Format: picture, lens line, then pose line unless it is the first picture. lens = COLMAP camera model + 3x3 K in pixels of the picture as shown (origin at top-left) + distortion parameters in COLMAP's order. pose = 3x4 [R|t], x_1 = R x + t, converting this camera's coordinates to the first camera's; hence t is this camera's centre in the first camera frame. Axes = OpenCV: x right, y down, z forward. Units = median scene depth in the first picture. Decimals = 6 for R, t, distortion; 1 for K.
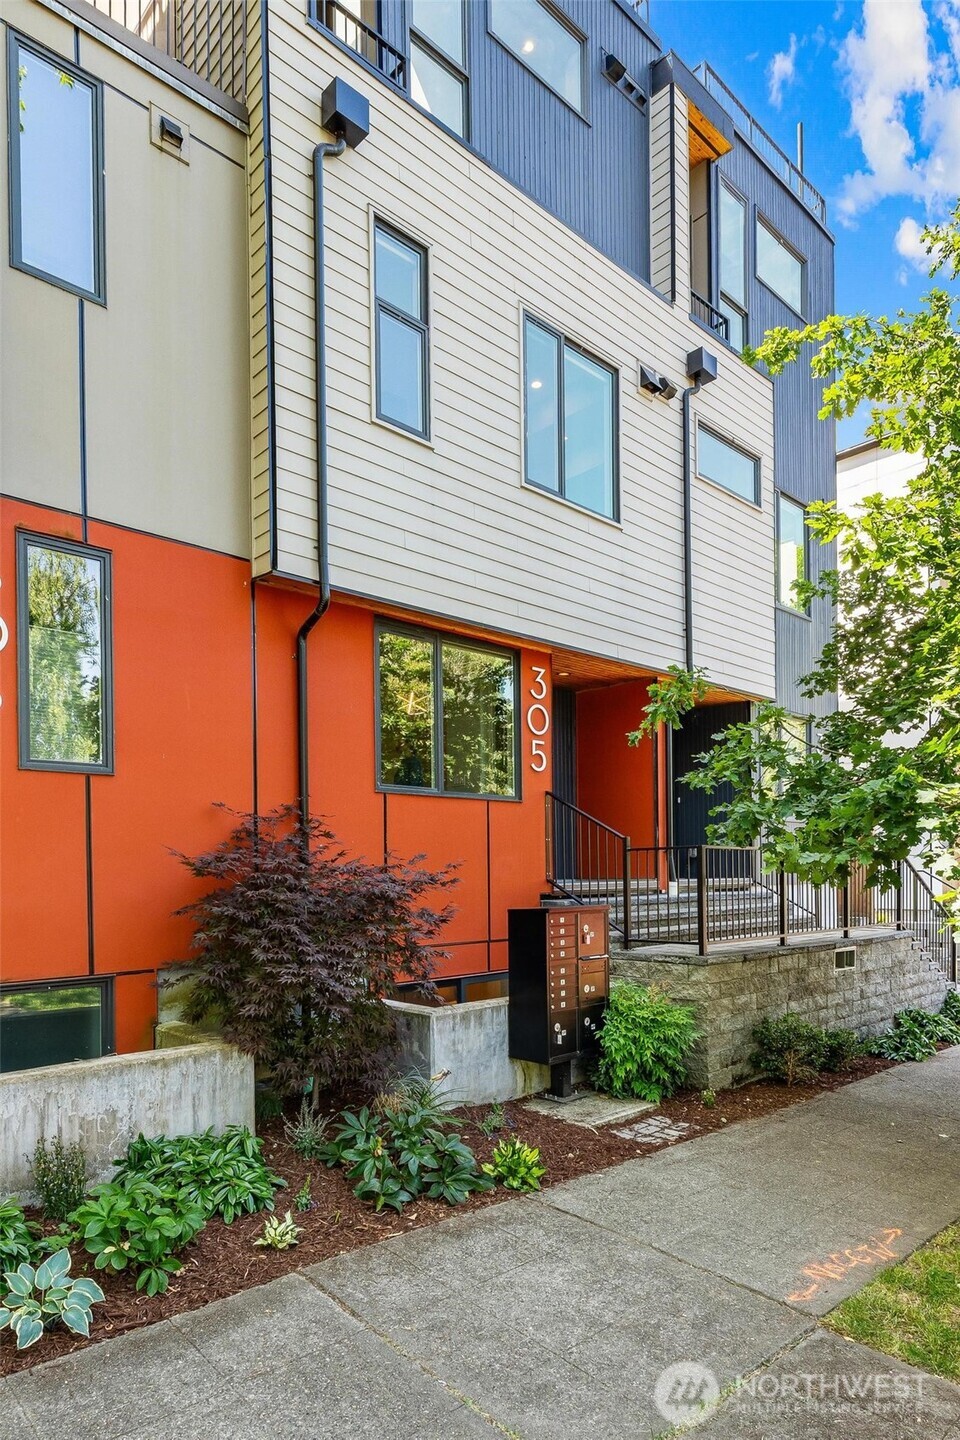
lens RADIAL K [[696.3, 0, 480.0], [0, 696.3, 720.0], [0, 0, 1]] dist [0.001787, 0.000260]
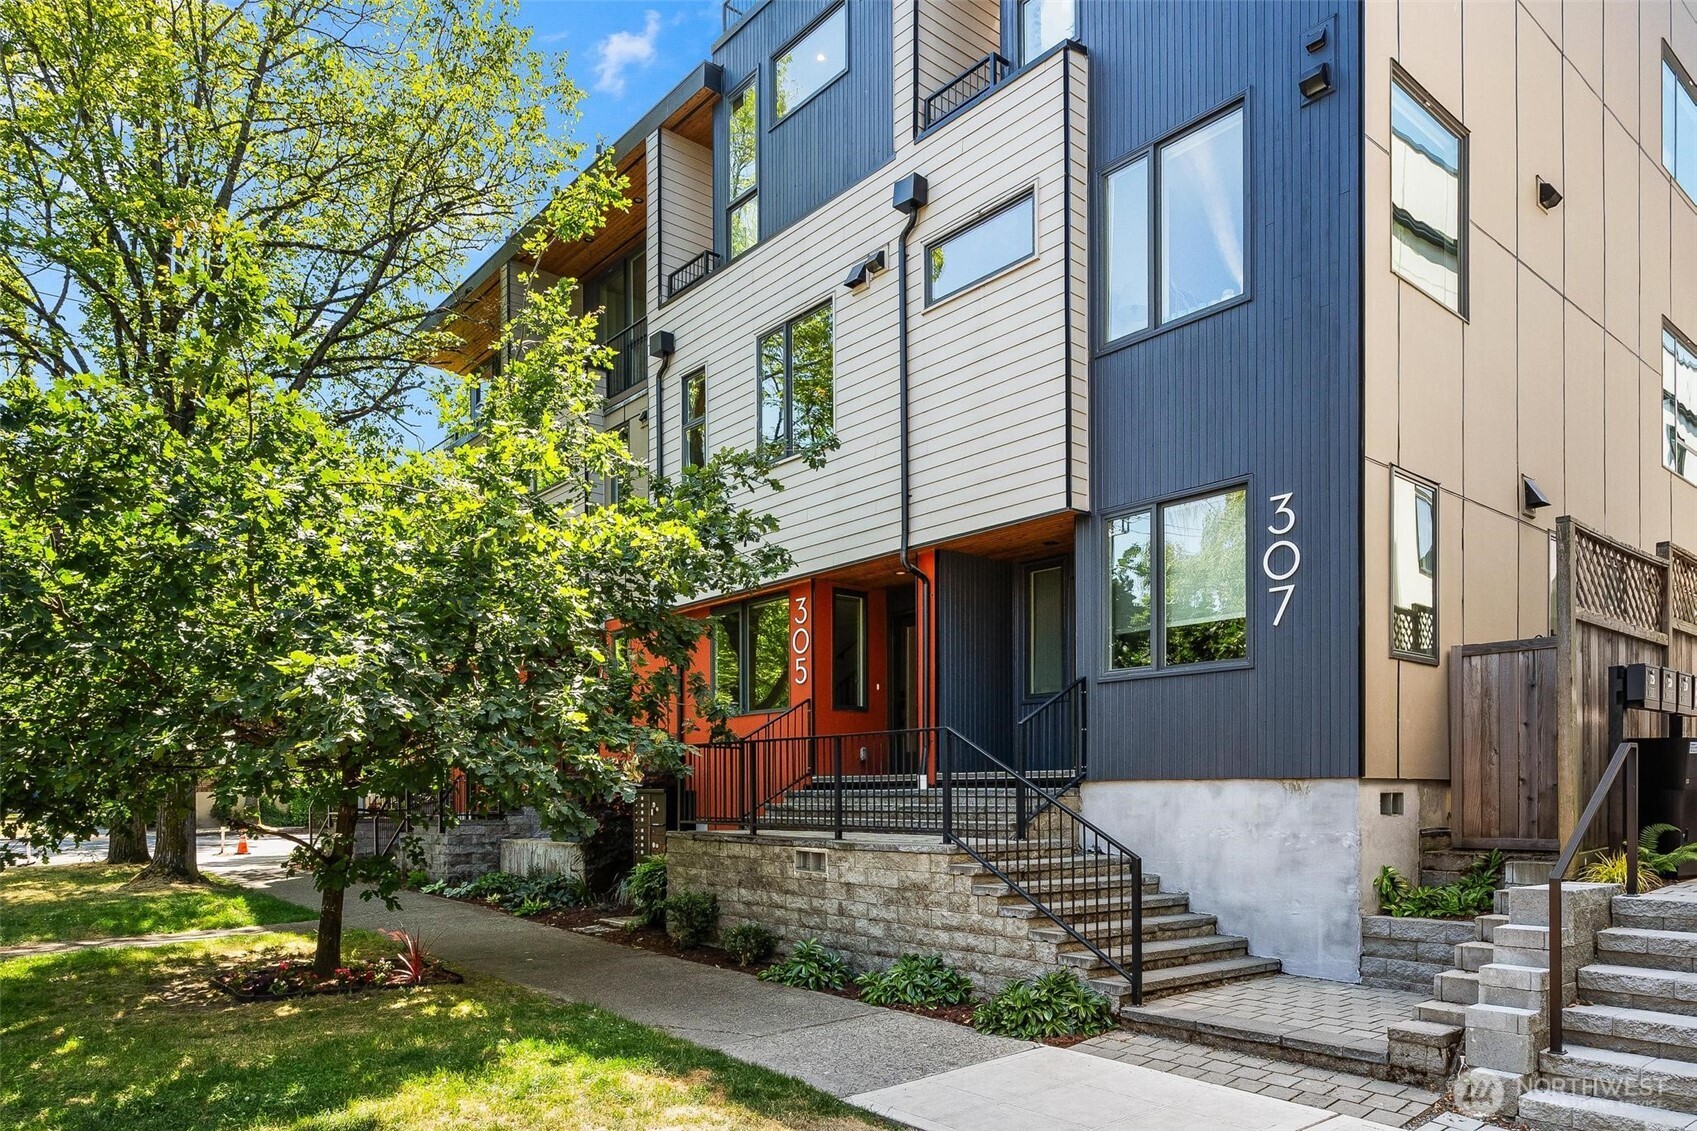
lens RADIAL K [[820.6, 0, 850.2], [0, 820.6, 580.6], [0, 0, 1]] dist [0.001787, 0.000260]
pose [[0.166135, -0.272590, -0.947678, 1.311752], [0.173386, 0.954136, -0.244052, 0.226888], [0.970740, -0.123768, 0.205779, 0.736271]]
